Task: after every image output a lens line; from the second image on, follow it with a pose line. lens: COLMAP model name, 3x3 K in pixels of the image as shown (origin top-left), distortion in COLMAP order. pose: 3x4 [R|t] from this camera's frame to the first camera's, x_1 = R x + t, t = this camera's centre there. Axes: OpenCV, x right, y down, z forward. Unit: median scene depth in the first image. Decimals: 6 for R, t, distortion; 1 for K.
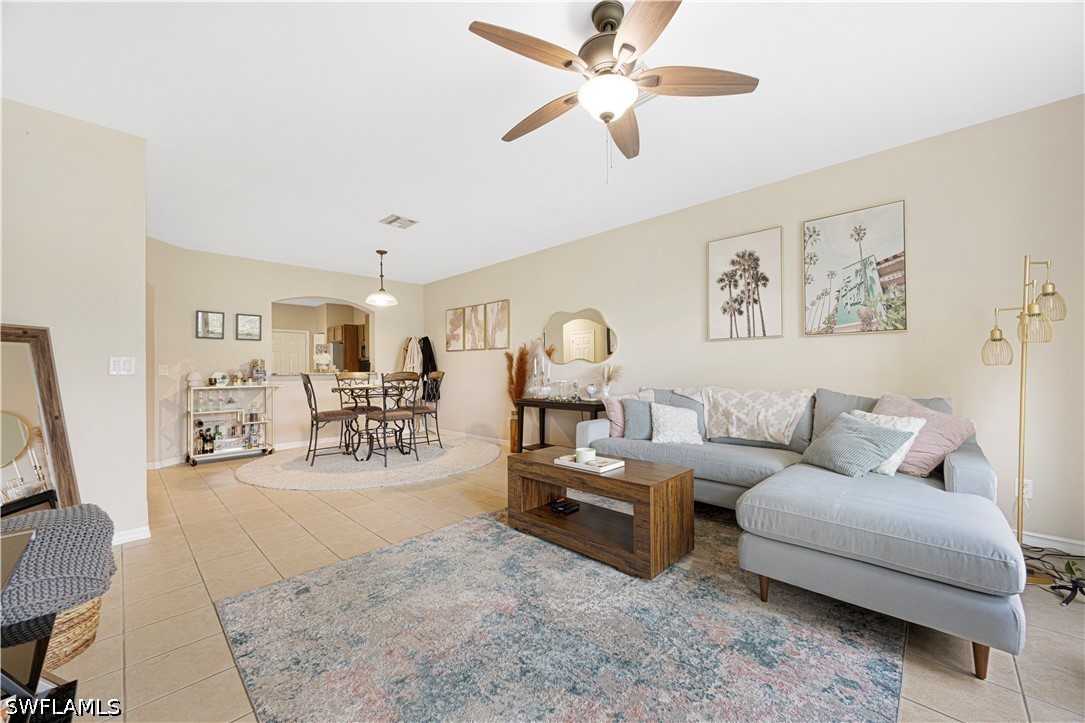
lens RADIAL K [[415.6, 0, 543.8], [0, 415.6, 369.1], [0, 0, 1]] dist [-0.001057, -0.000220]
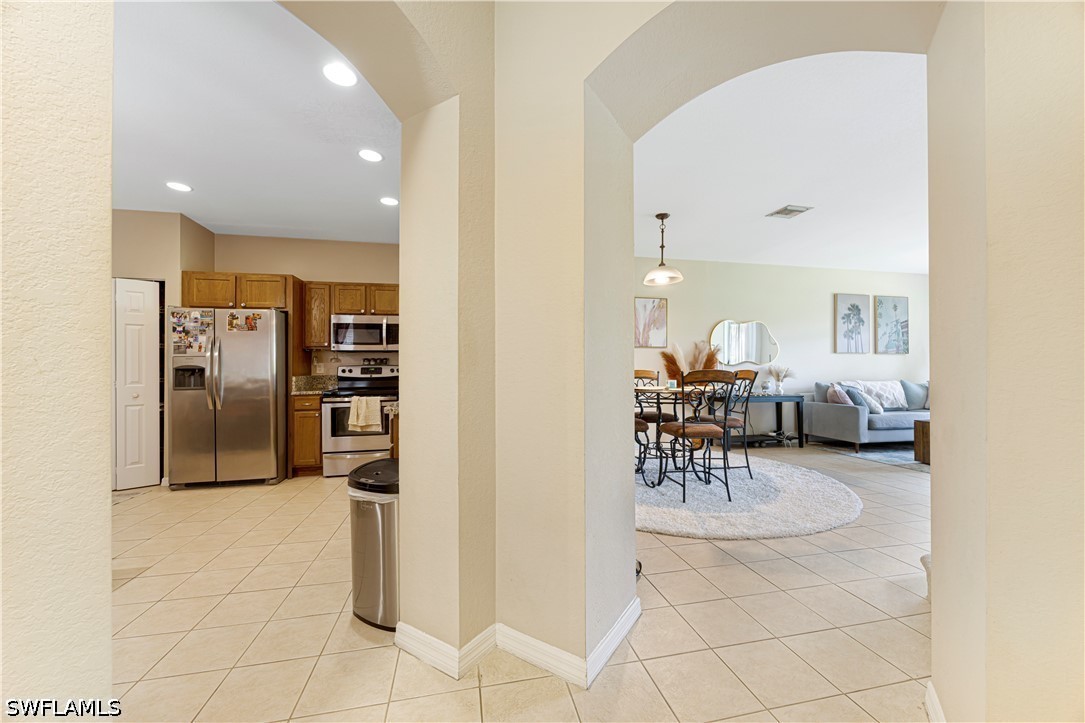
lens RADIAL K [[415.6, 0, 543.8], [0, 415.6, 369.1], [0, 0, 1]] dist [-0.001057, -0.000220]
pose [[0.558759, 0.016114, 0.829174, -1.689389], [-0.005201, 0.999860, -0.015927, 0.029494], [-0.829314, 0.004587, 0.558764, 1.084728]]
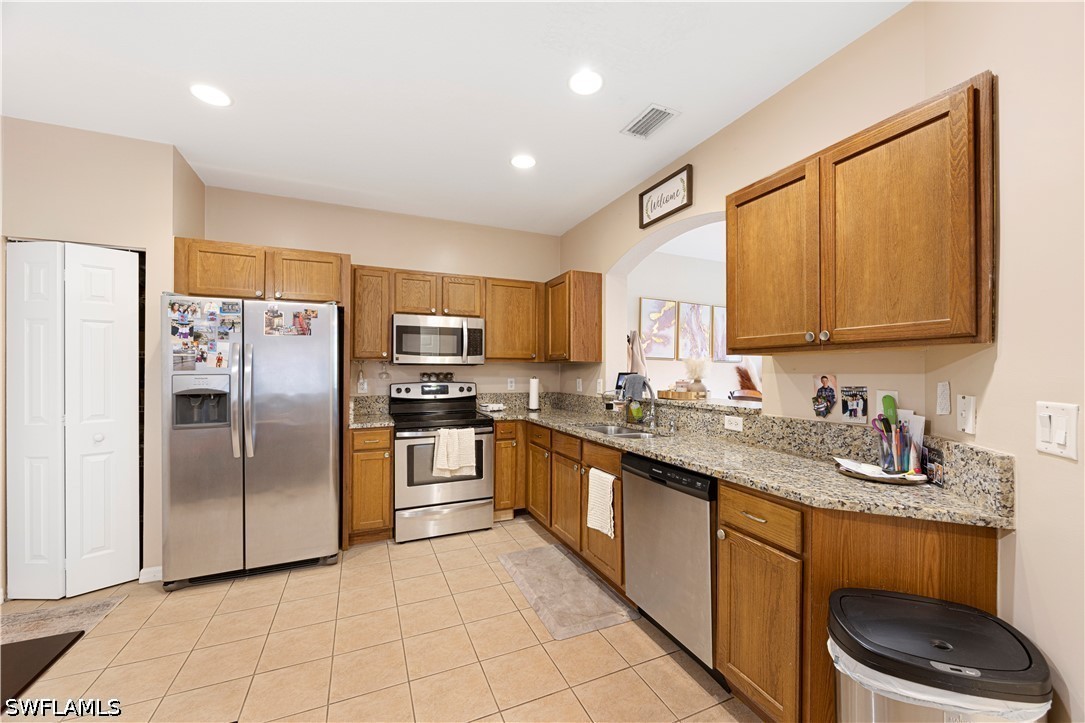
lens RADIAL K [[415.6, 0, 543.8], [0, 415.6, 369.1], [0, 0, 1]] dist [-0.001057, -0.000220]
pose [[0.377572, 0.021588, 0.925729, -1.723366], [-0.012898, 0.999754, -0.018054, -0.018211], [-0.925890, -0.005123, 0.377758, 1.664938]]
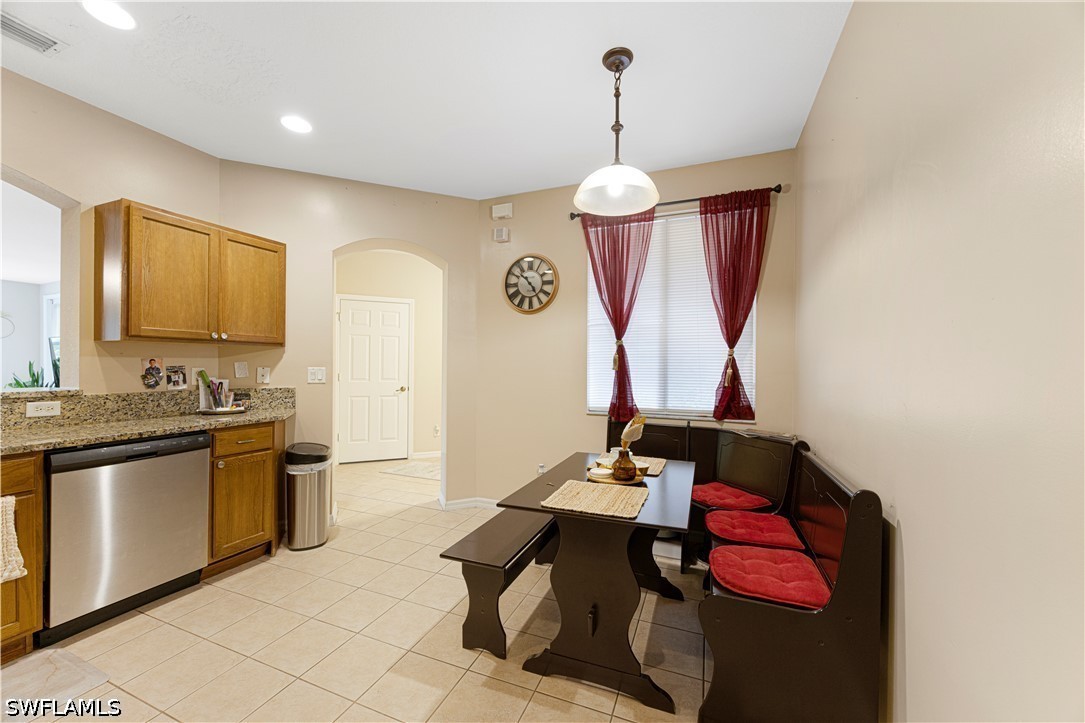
lens RADIAL K [[411.7, 0, 543.3], [0, 411.7, 366.2], [0, 0, 1]] dist [-0.000730, -0.000578]
pose [[-0.926914, 0.010277, -0.375134, -1.480813], [0.008339, 0.999942, 0.006789, -0.010409], [0.375182, 0.003164, -0.926946, 2.426013]]
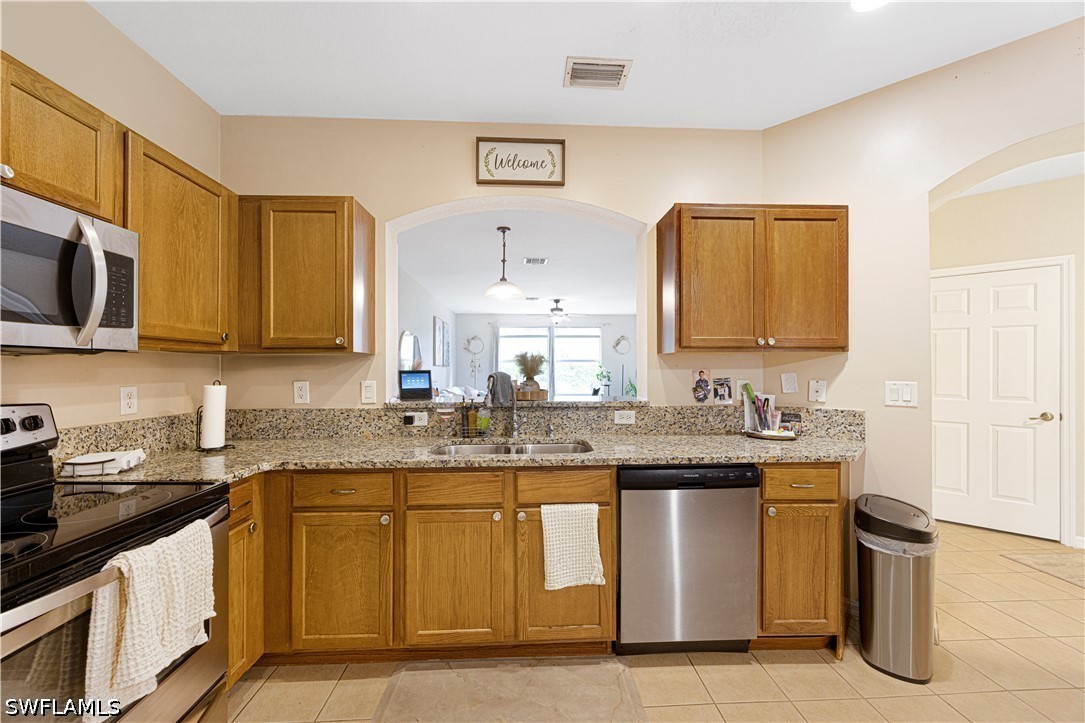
lens RADIAL K [[411.7, 0, 543.3], [0, 411.7, 366.2], [0, 0, 1]] dist [-0.000730, -0.000578]
pose [[-0.730768, 0.019598, 0.682345, -1.392694], [0.010804, 0.999795, -0.017145, -0.022084], [-0.682541, -0.005157, -0.730830, 2.185022]]
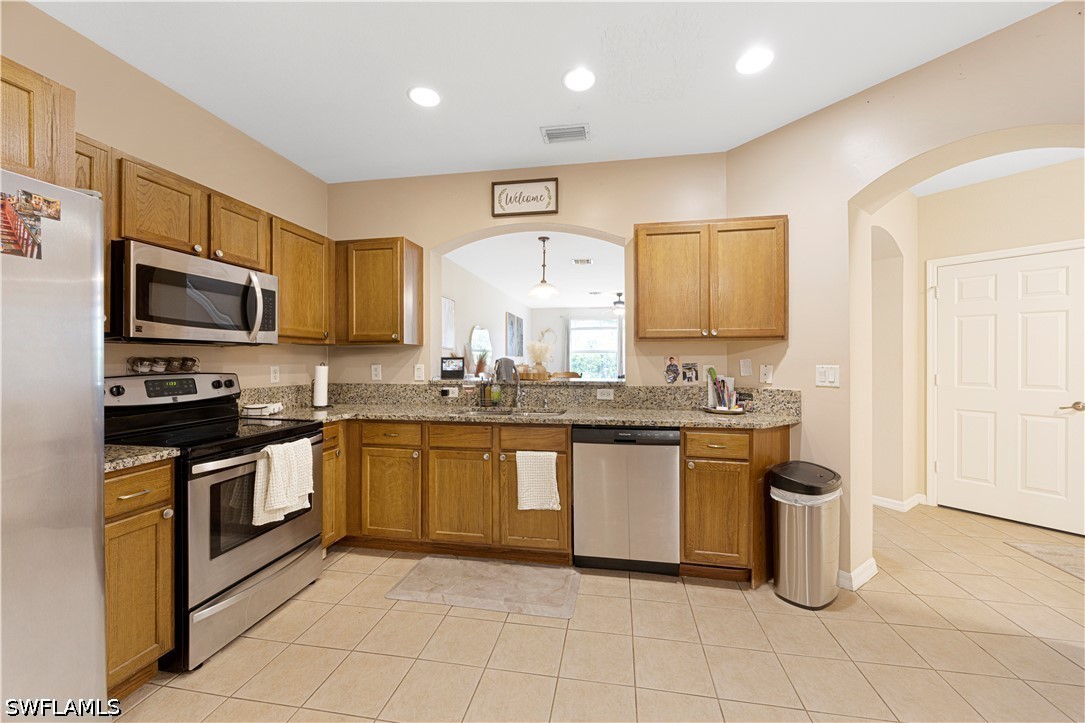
lens RADIAL K [[415.8, 0, 546.1], [0, 415.8, 359.3], [0, 0, 1]] dist [-0.001373, -0.000018]
pose [[-0.561468, 0.017549, 0.827312, -1.650736], [0.007402, 0.999842, -0.016186, -0.008336], [-0.827465, -0.002964, -0.561509, 2.181266]]
